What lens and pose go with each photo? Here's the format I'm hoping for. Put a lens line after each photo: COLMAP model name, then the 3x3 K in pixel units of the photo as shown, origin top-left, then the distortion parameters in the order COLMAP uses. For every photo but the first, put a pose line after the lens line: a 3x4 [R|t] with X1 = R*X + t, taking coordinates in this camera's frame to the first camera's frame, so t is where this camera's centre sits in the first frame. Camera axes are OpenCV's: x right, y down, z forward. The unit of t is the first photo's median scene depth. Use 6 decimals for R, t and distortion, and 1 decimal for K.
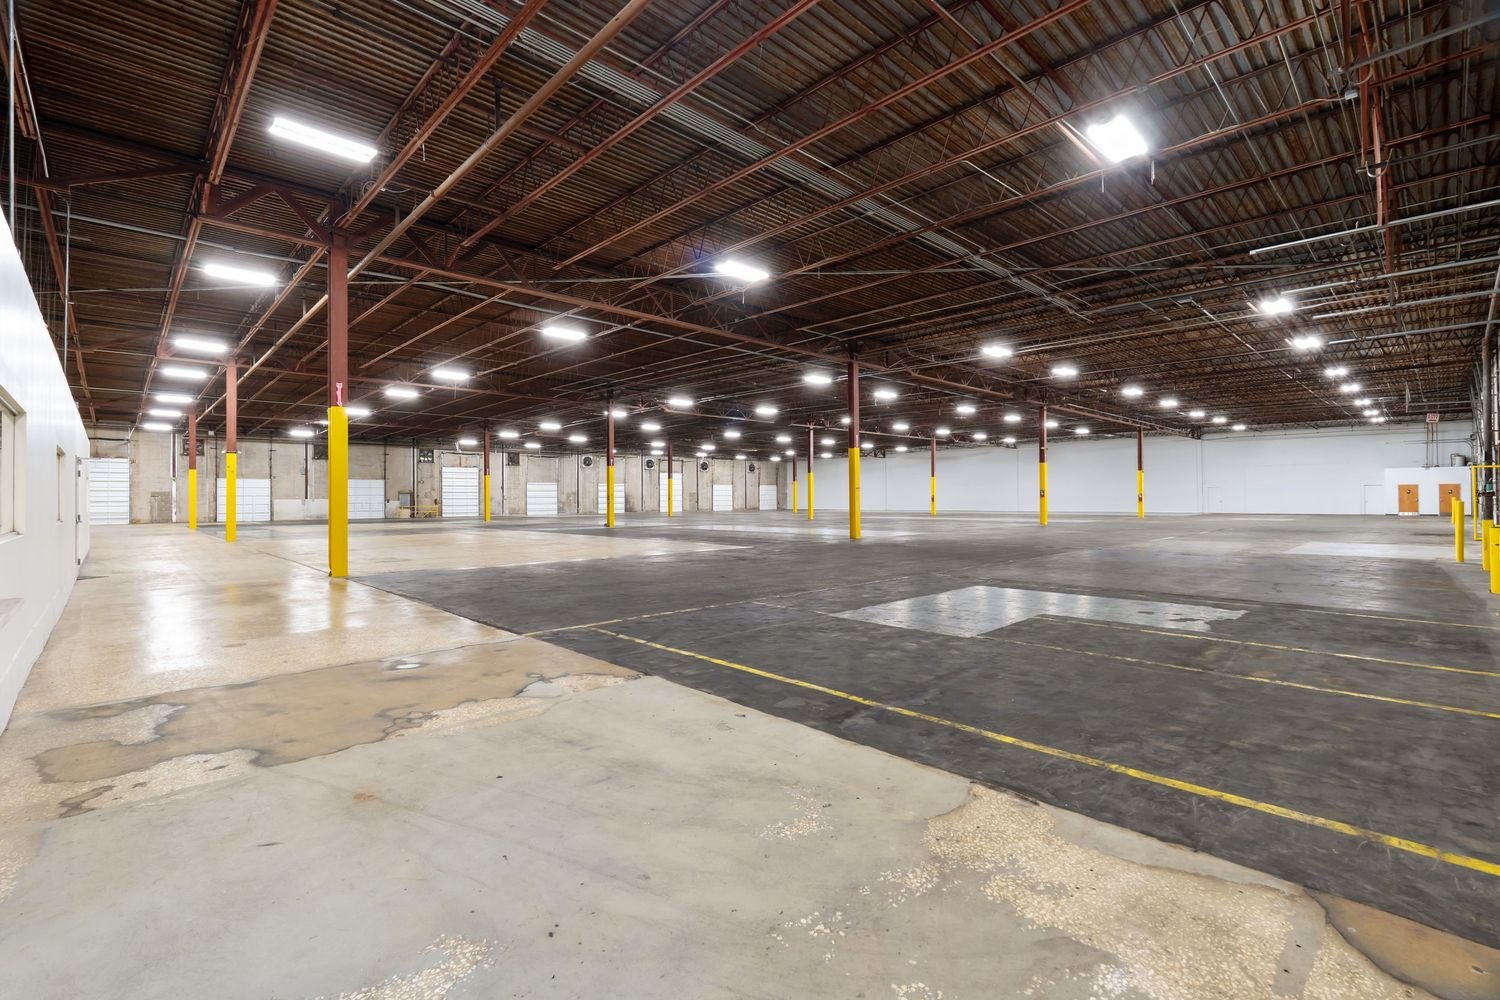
lens RADIAL K [[671.7, 0, 750.7], [0, 671.7, 486.8], [0, 0, 1]] dist [-0.008341, -0.000172]
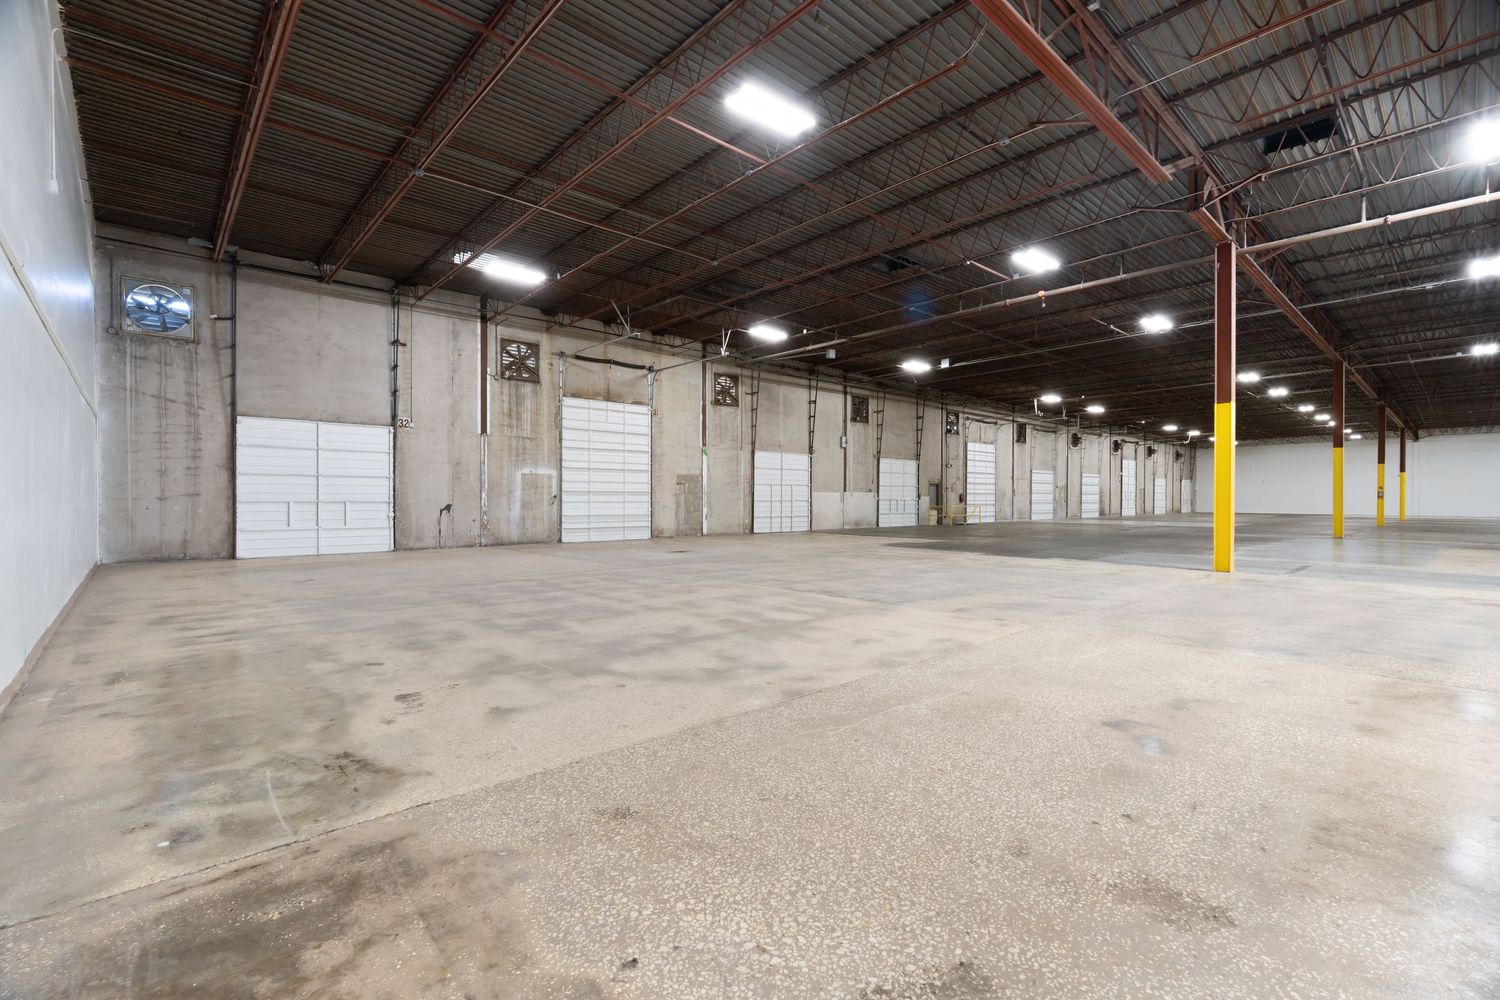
lens RADIAL K [[671.7, 0, 748.7], [0, 671.7, 512.3], [0, 0, 1]] dist [-0.008341, -0.000172]
pose [[0.999823, 0.000099, -0.018832, -0.602037], [0.000465, 0.999551, 0.029958, 0.015141], [0.018826, -0.029961, 0.999374, 0.356223]]
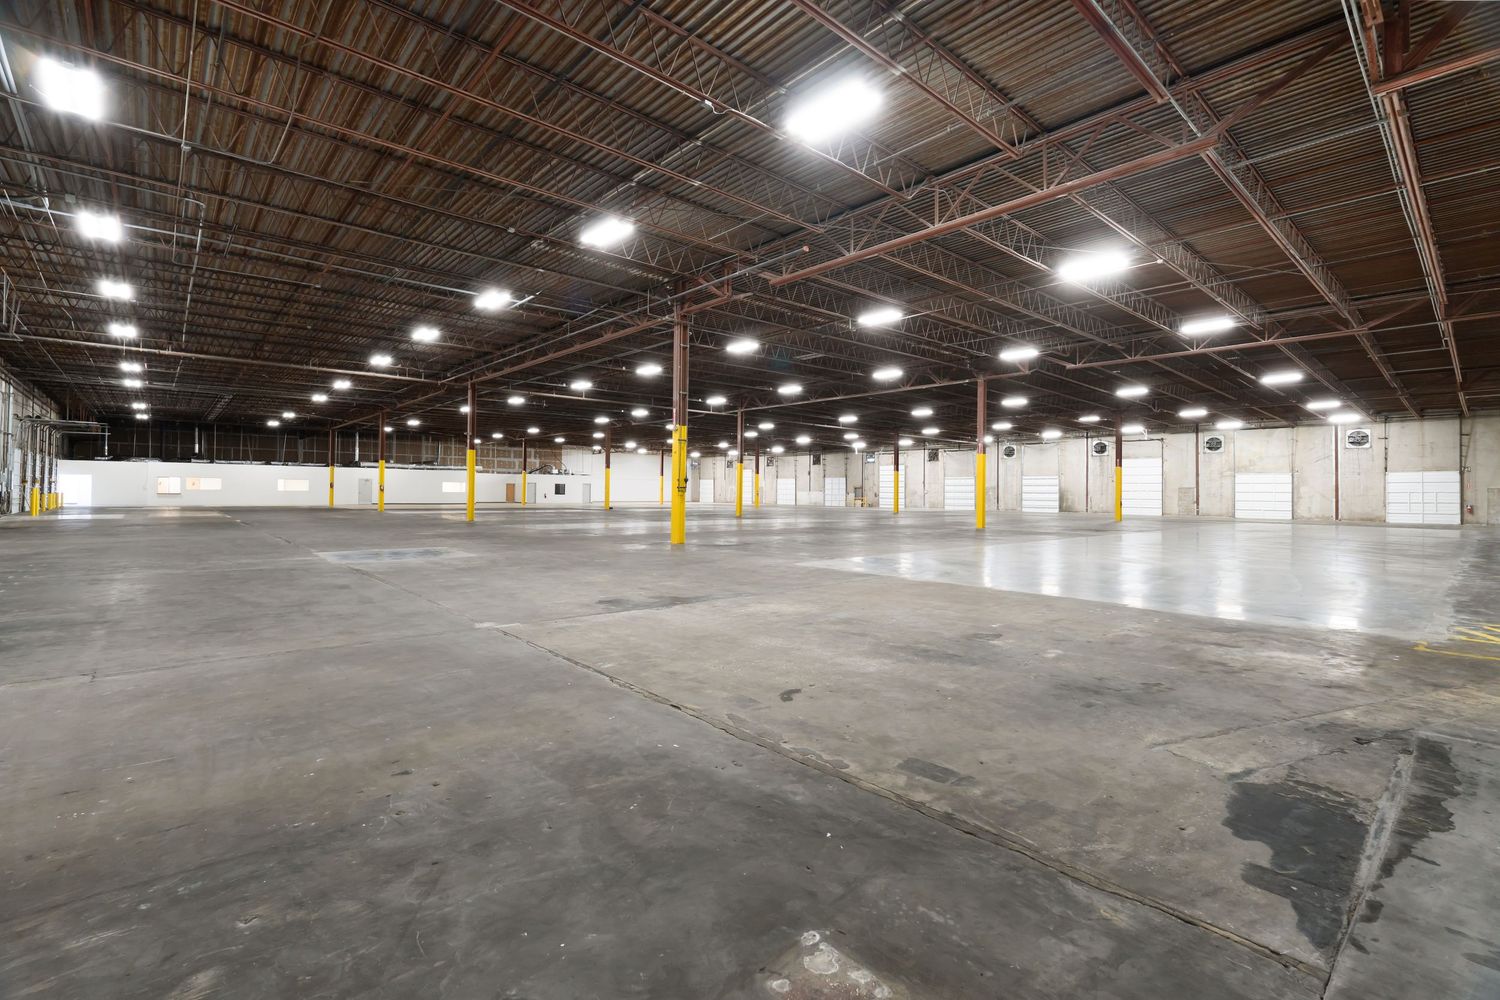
lens RADIAL K [[671.7, 0, 752.1], [0, 671.7, 477.1], [0, 0, 1]] dist [-0.008341, -0.000172]
pose [[-0.038943, -0.016386, -0.999107, 0.701135], [0.007144, 0.999835, -0.016676, 0.008248], [0.999216, -0.007788, -0.038820, 0.761617]]
